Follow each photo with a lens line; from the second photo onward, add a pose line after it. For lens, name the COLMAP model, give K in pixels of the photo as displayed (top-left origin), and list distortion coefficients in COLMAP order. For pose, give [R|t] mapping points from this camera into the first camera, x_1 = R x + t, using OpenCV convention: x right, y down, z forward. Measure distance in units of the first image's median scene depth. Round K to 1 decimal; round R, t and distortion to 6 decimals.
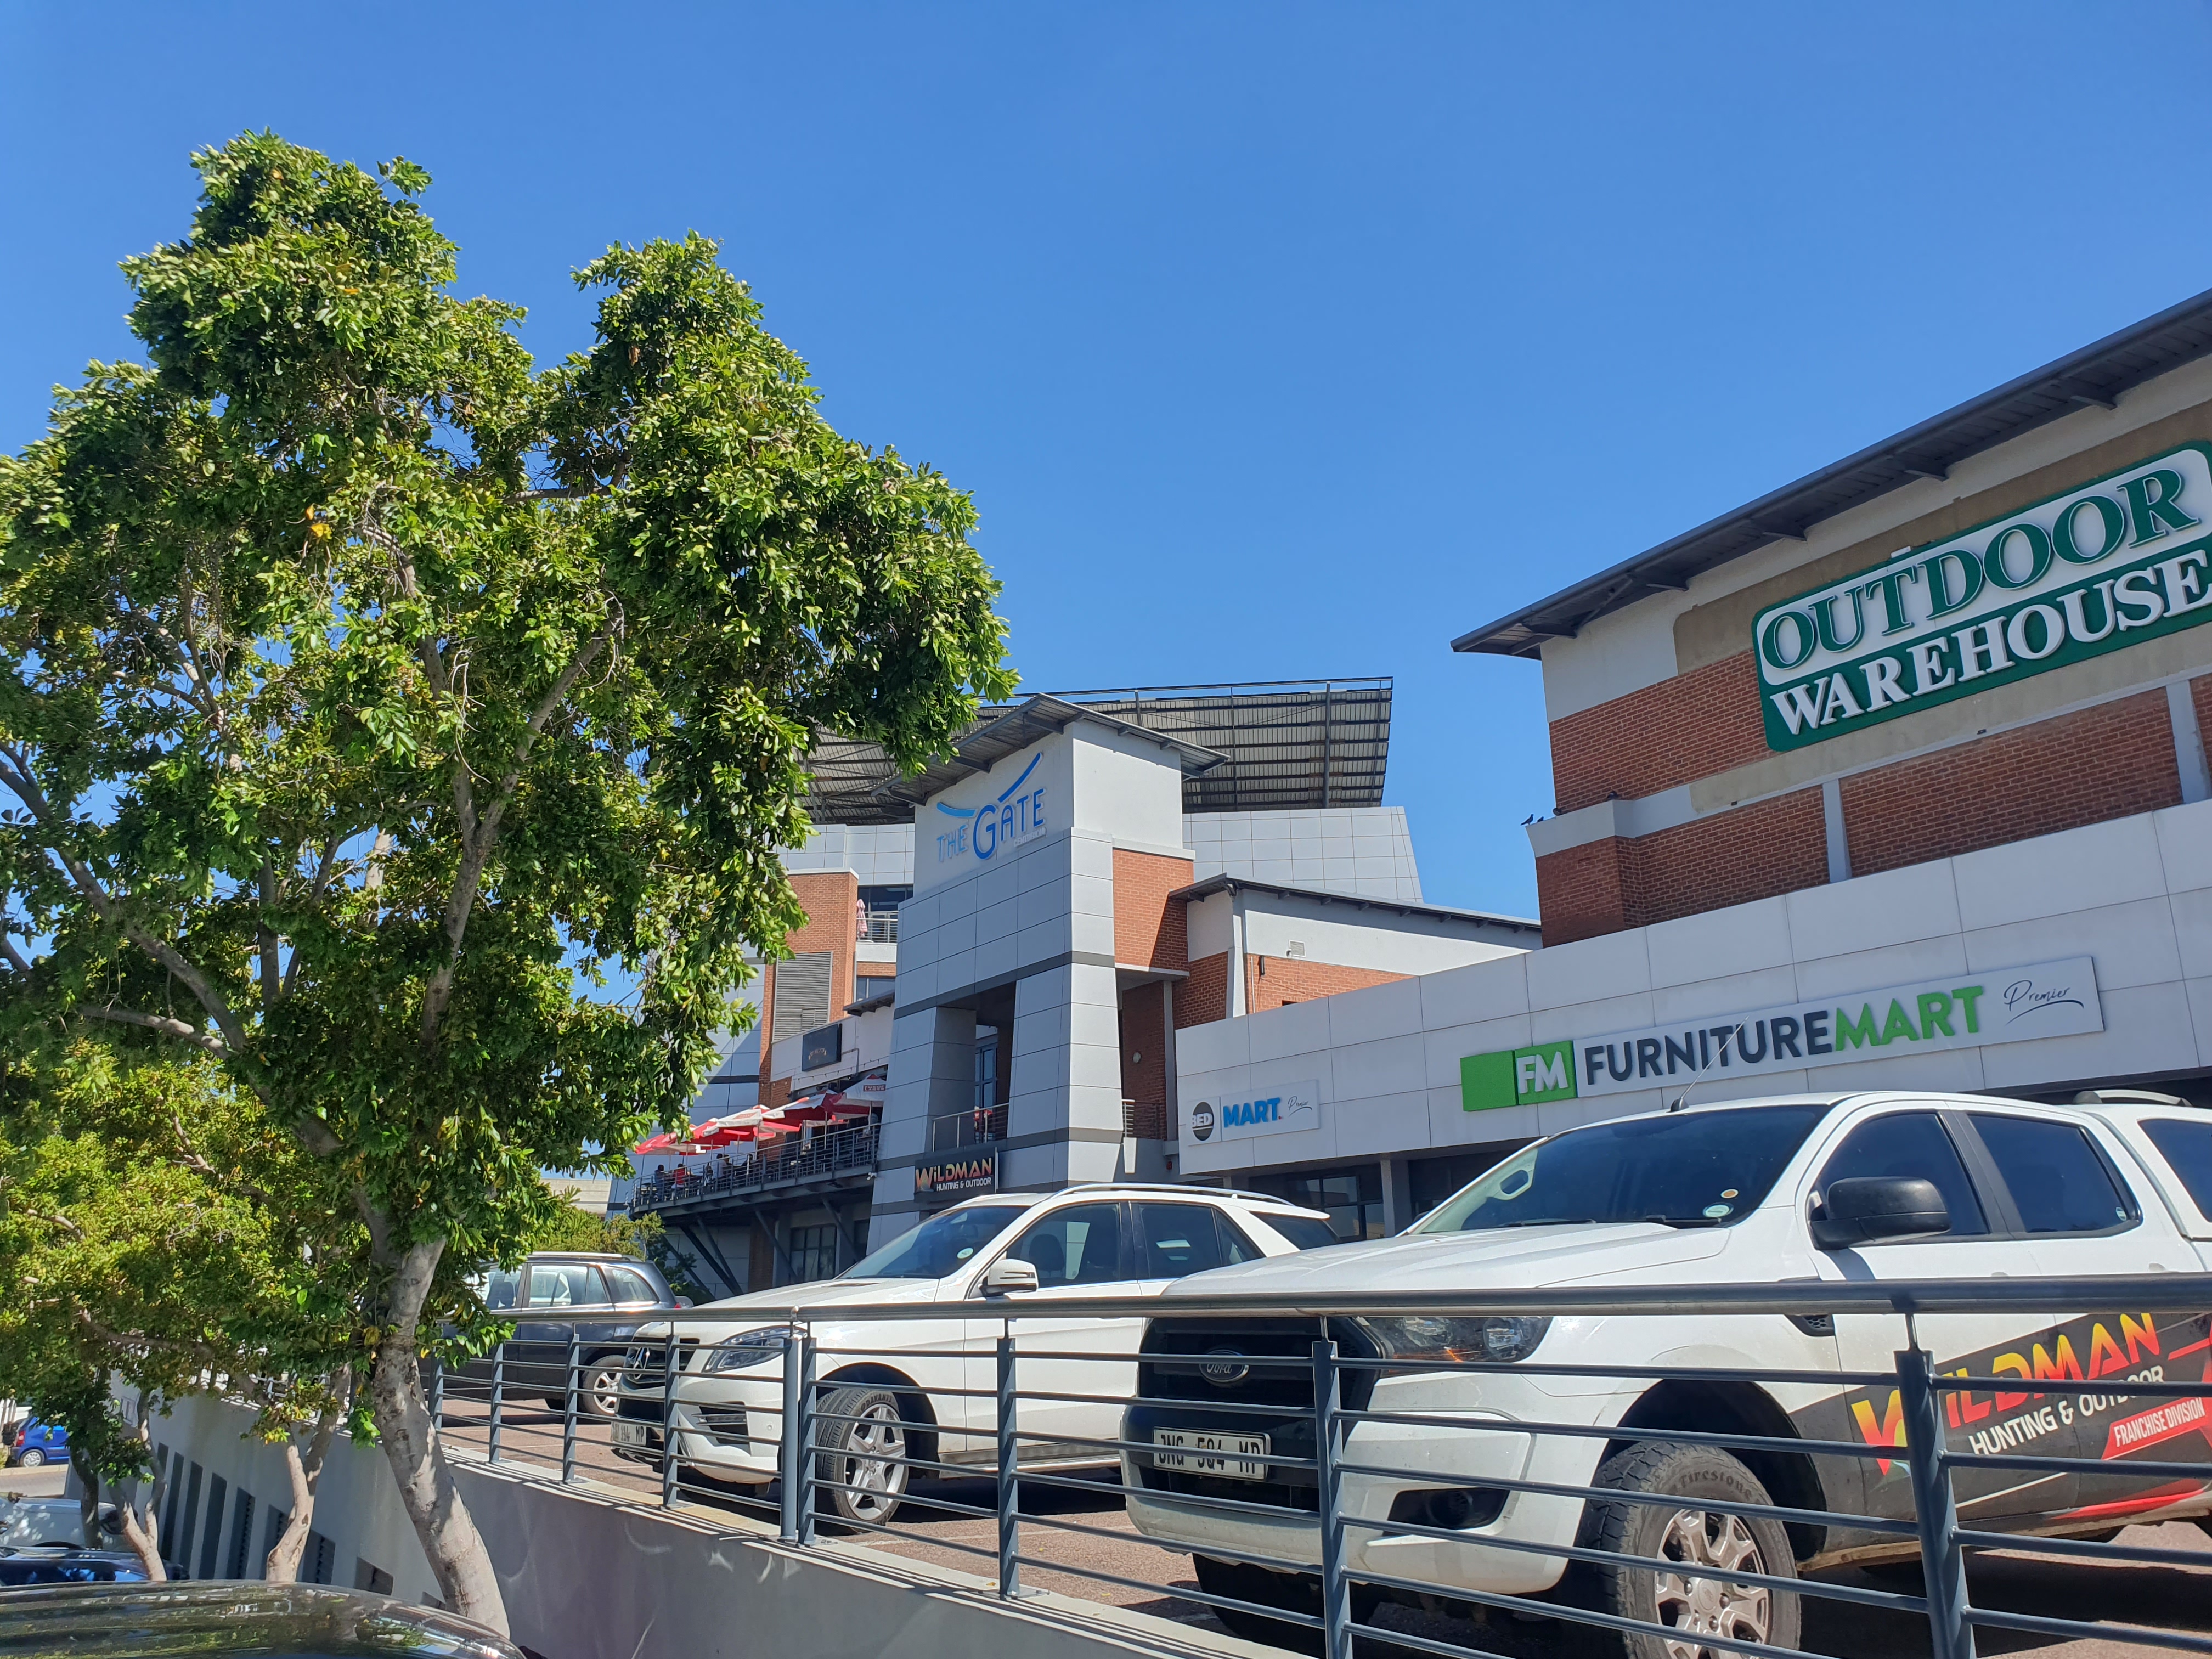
lens RADIAL K [[1711.6, 0, 1070.5], [0, 1711.6, 783.4], [0, 0, 1]] dist [0.078363, -0.086589]
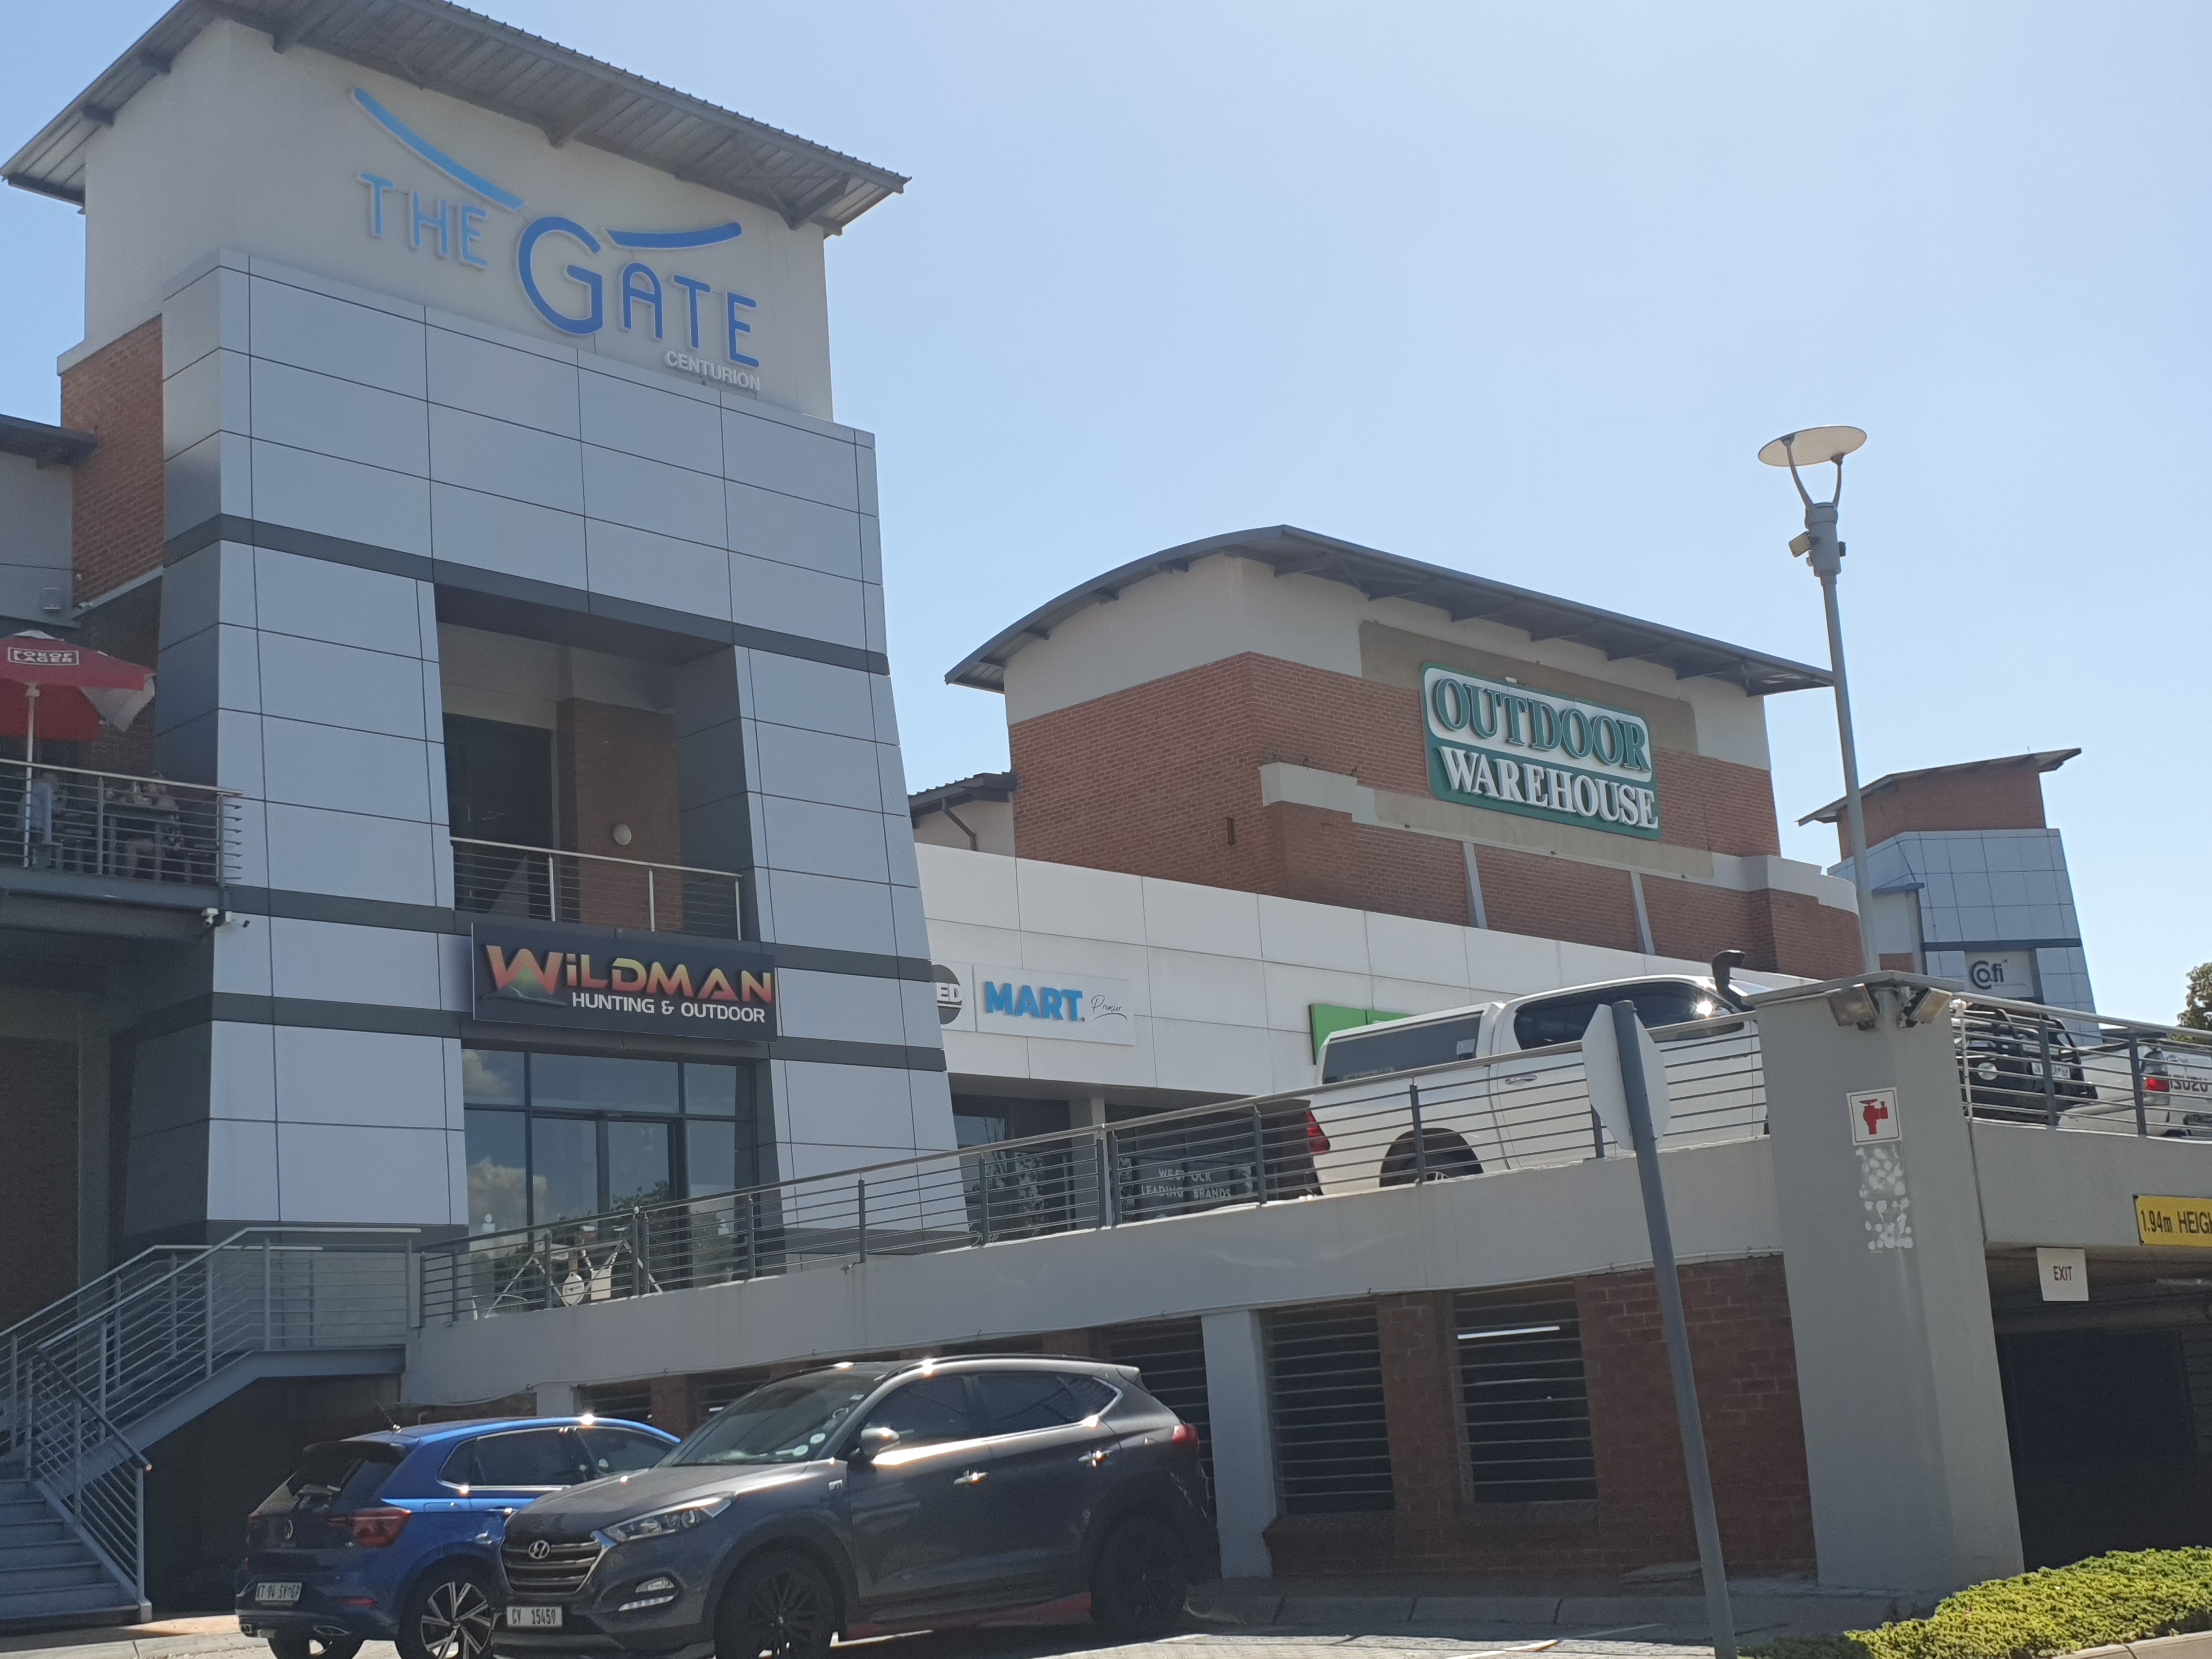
lens RADIAL K [[2924.1, 0, 1056.6], [0, 2924.1, 862.4], [0, 0, 1]] dist [0.168052, 0.000000]
pose [[-0.234303, 0.221101, 0.946687, -1.267858], [-0.223902, 0.935342, -0.273866, 0.578752], [-0.946028, -0.276133, -0.169649, 1.539772]]
